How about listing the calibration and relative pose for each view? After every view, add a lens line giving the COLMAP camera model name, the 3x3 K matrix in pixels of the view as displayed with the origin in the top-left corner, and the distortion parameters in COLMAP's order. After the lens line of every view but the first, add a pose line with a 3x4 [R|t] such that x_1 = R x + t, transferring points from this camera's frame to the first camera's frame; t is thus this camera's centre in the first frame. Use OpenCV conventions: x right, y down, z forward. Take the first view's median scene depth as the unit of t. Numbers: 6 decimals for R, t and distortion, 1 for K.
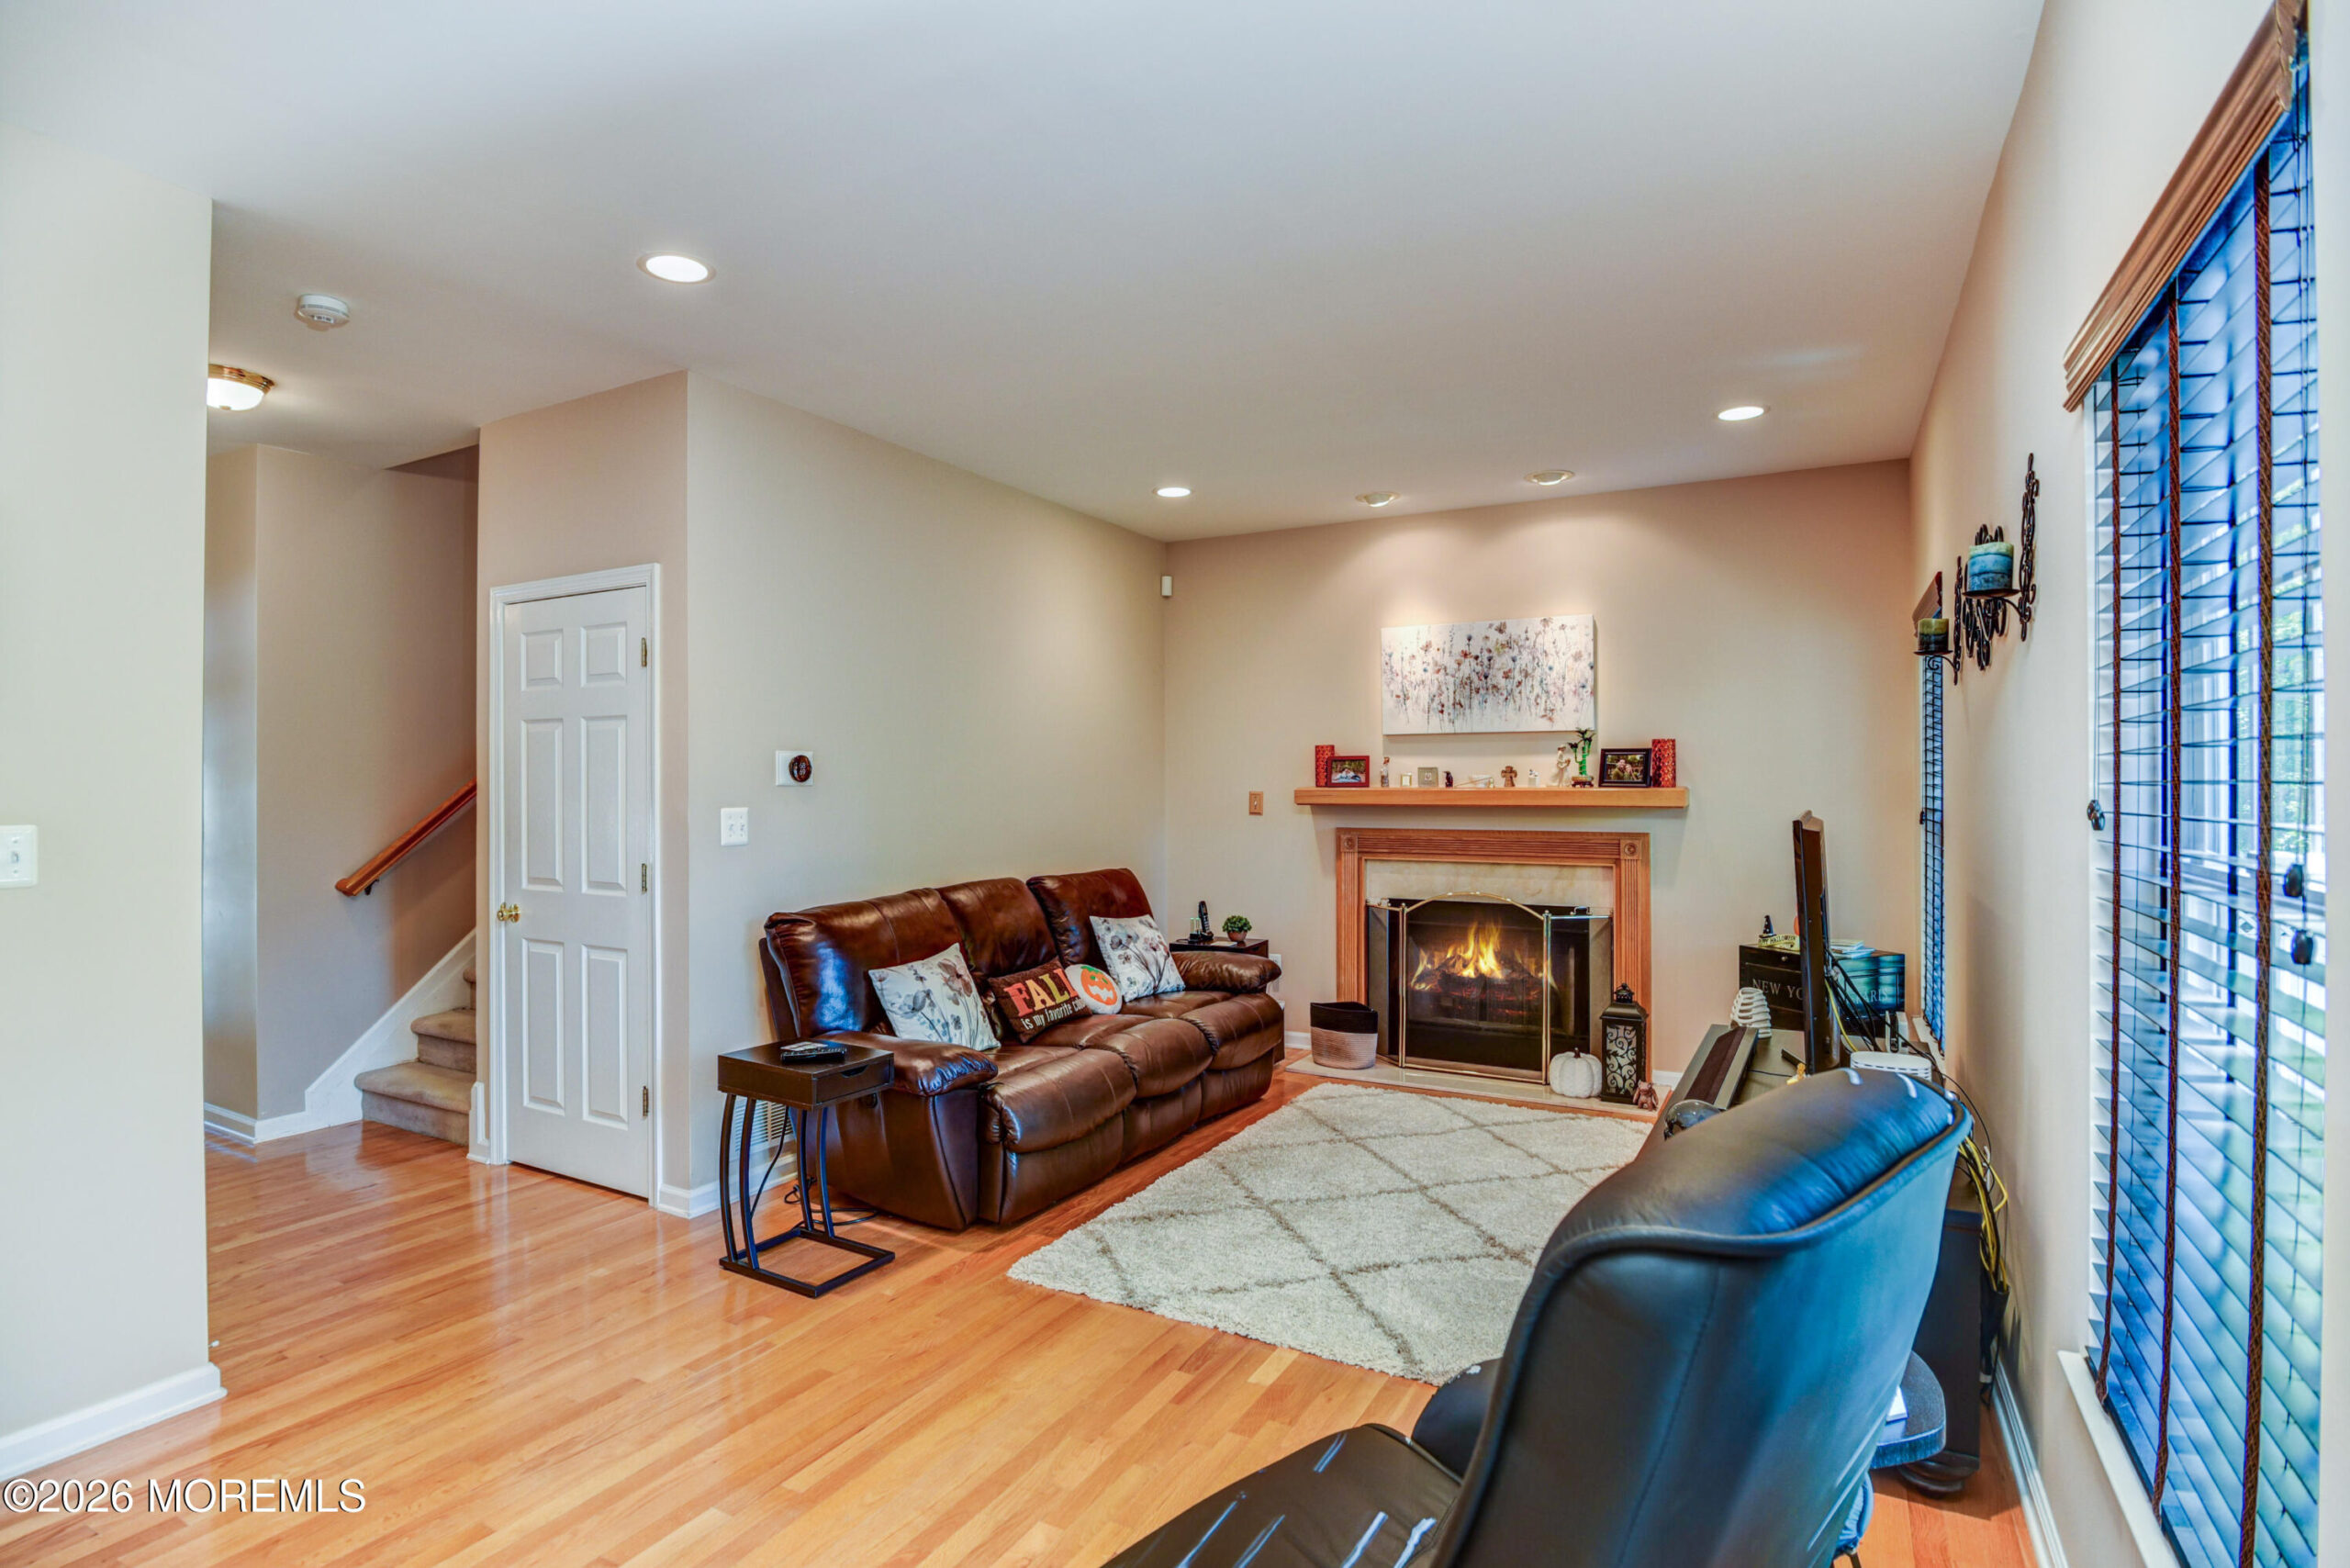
lens RADIAL K [[1159.6, 0, 1170.2], [0, 1159.6, 788.8], [0, 0, 1]] dist [-0.017624, -0.000038]
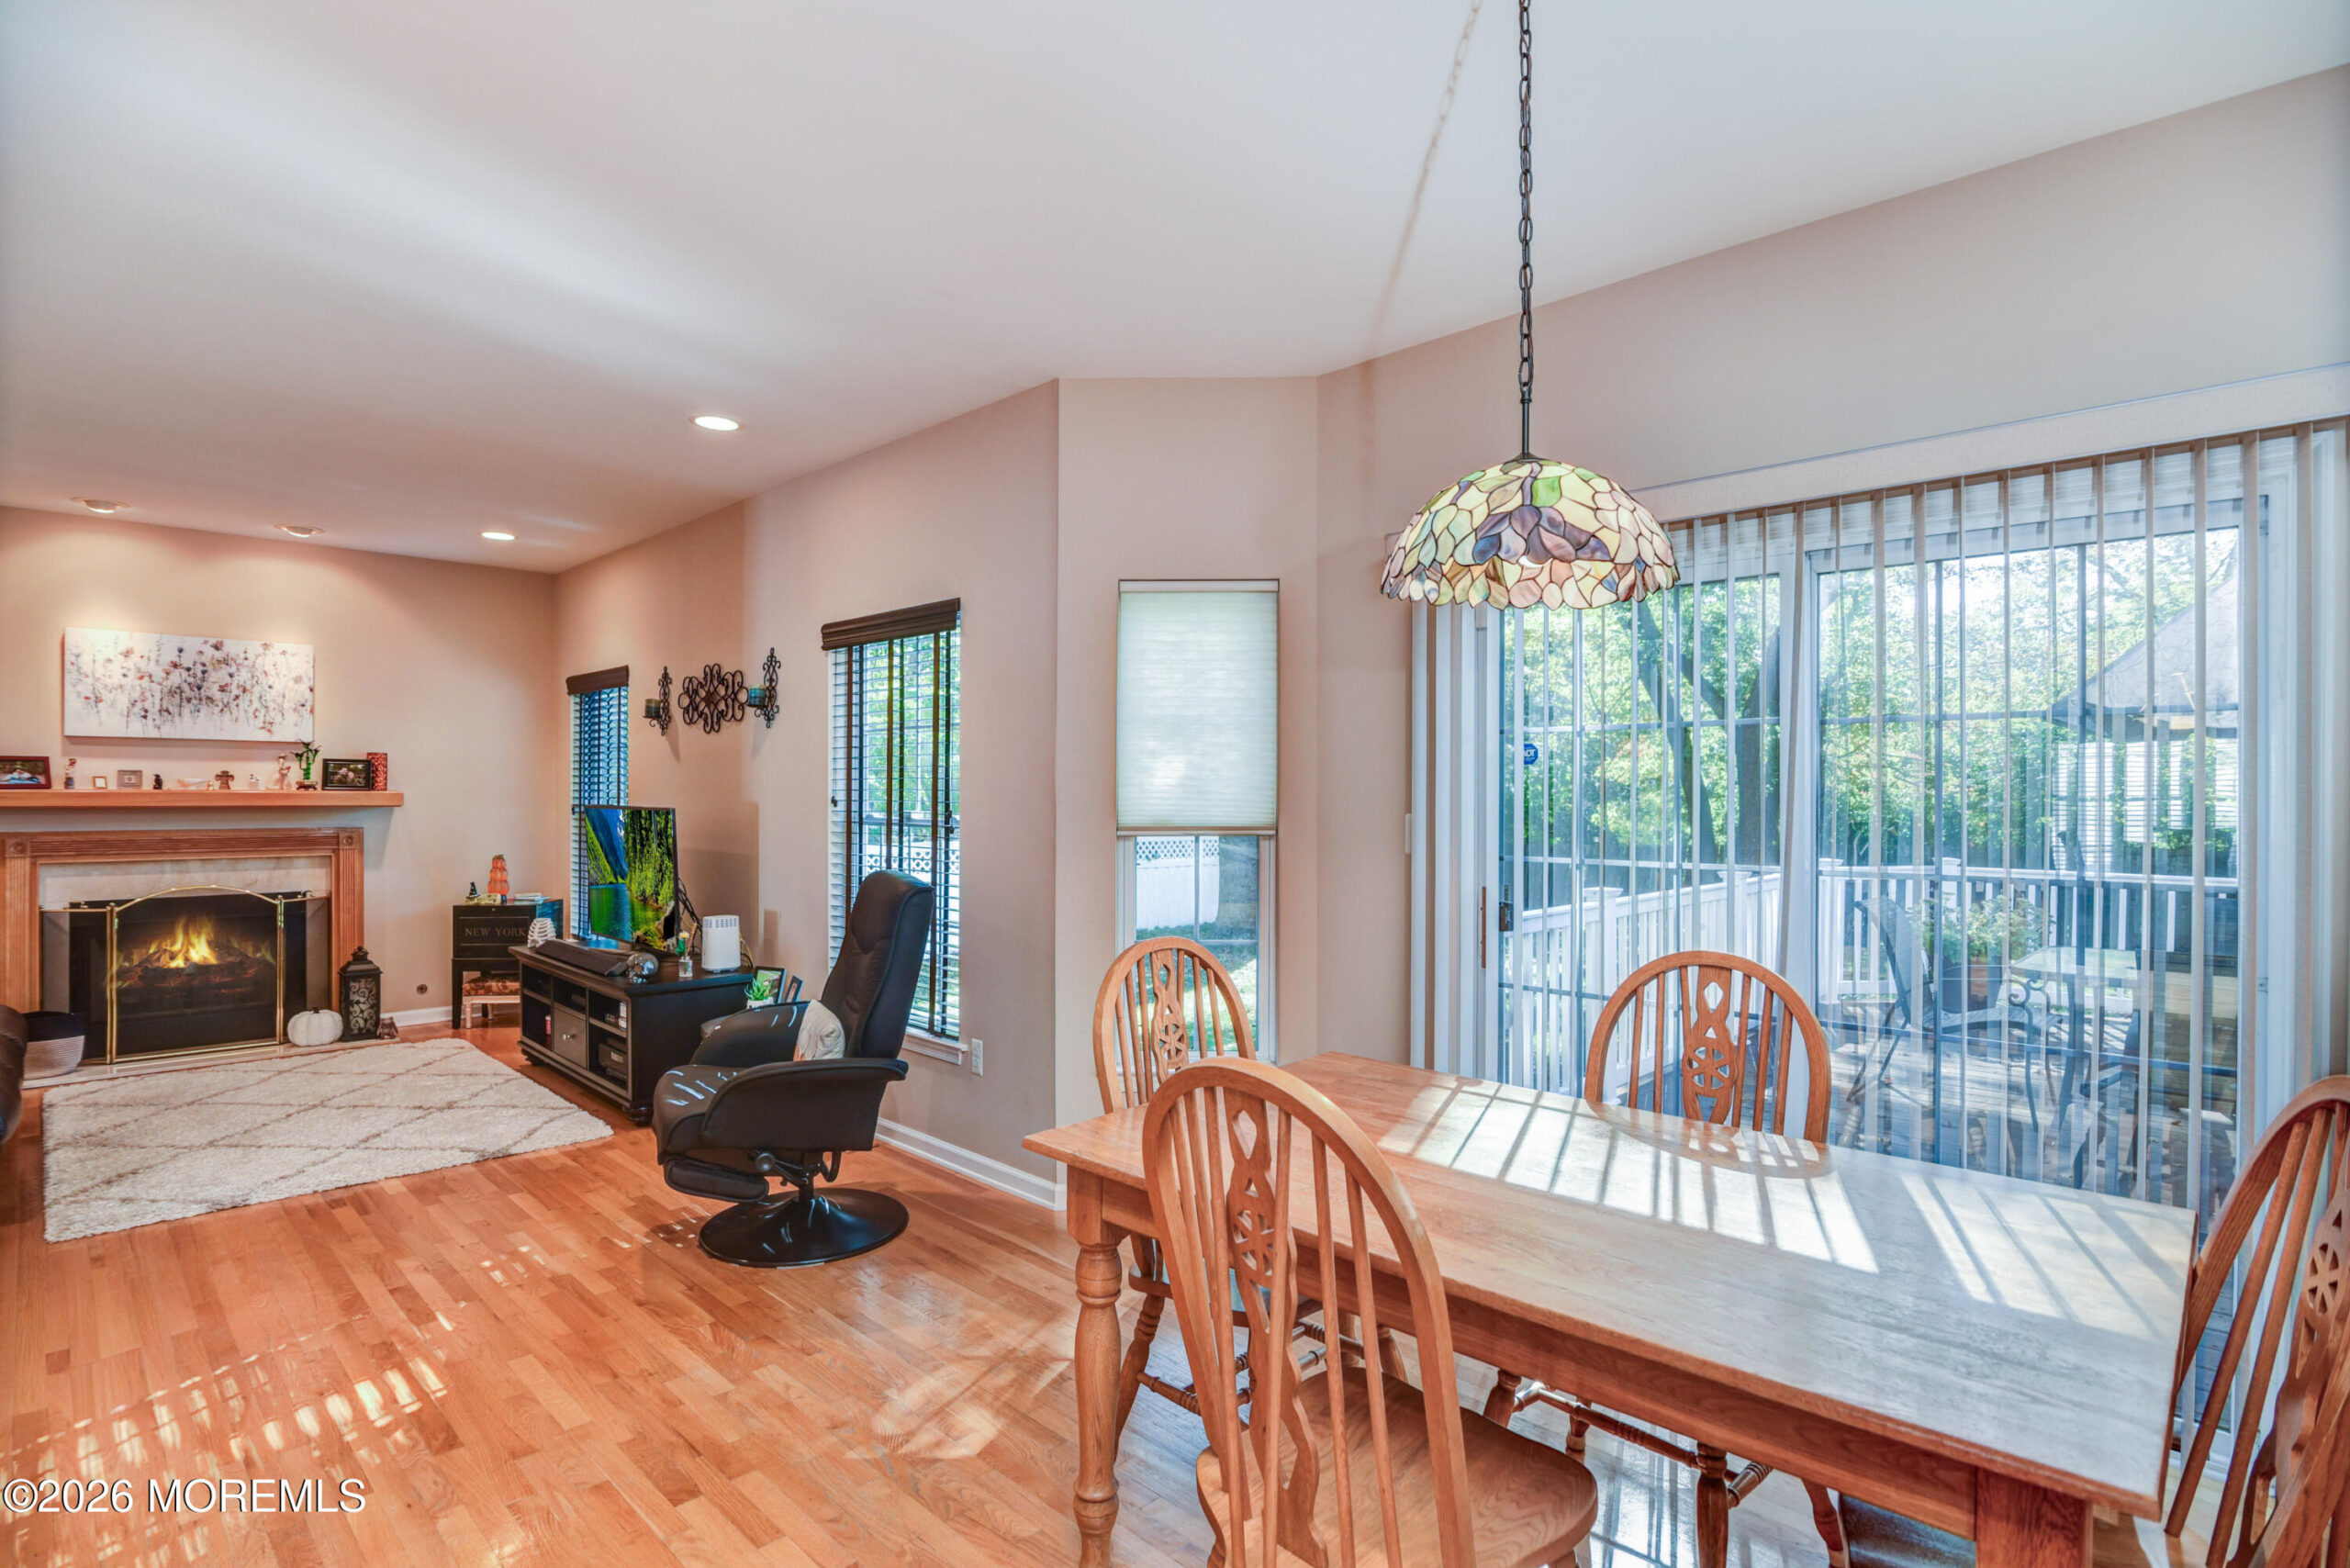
lens RADIAL K [[1147.0, 0, 1172.4], [0, 1147.0, 793.8], [0, 0, 1]] dist [-0.020335, -0.000915]
pose [[0.266001, 0.002359, 0.963970, -0.538120], [-0.001838, 0.999996, -0.001940, 0.002972], [-0.963971, -0.001256, 0.266004, -0.173352]]
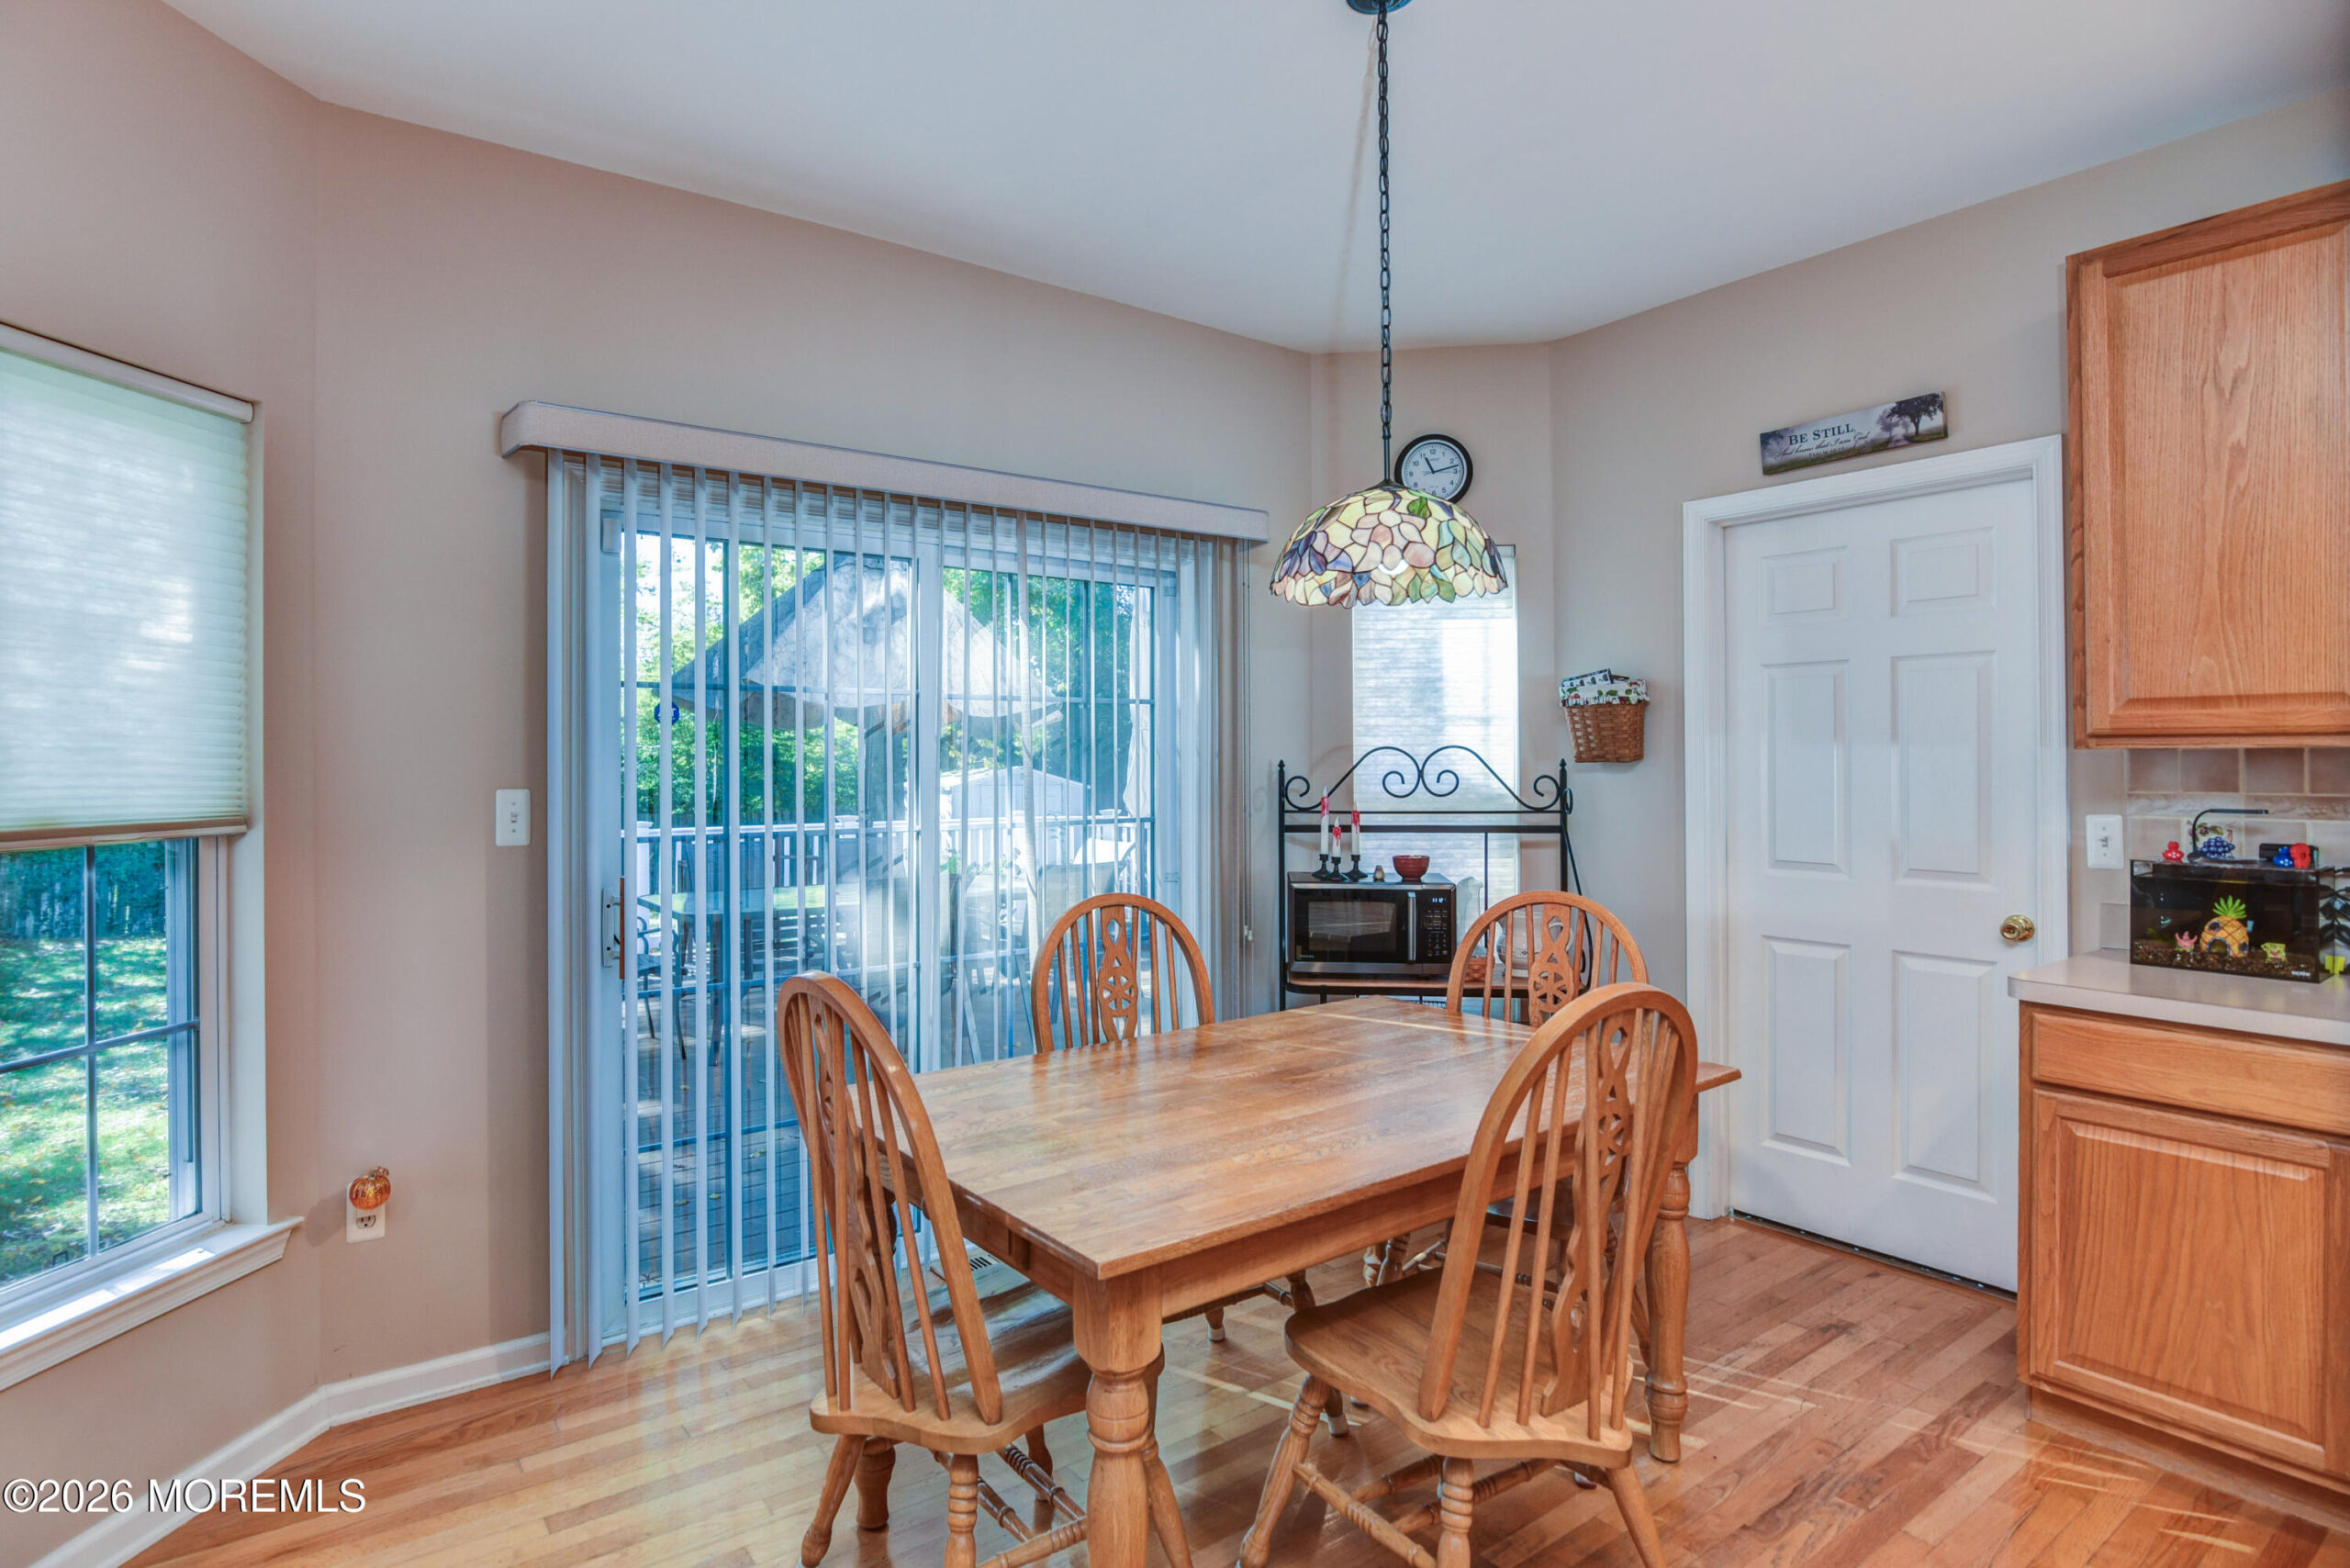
lens RADIAL K [[1224.7, 0, 1105.7], [0, 1224.7, 755.2], [0, 0, 1]] dist [-0.016738, -0.000334]
pose [[-0.899425, 0.008281, 0.436996, -0.313240], [0.006714, 0.999964, -0.005131, 0.003524], [-0.437023, -0.001681, -0.899449, 0.221292]]
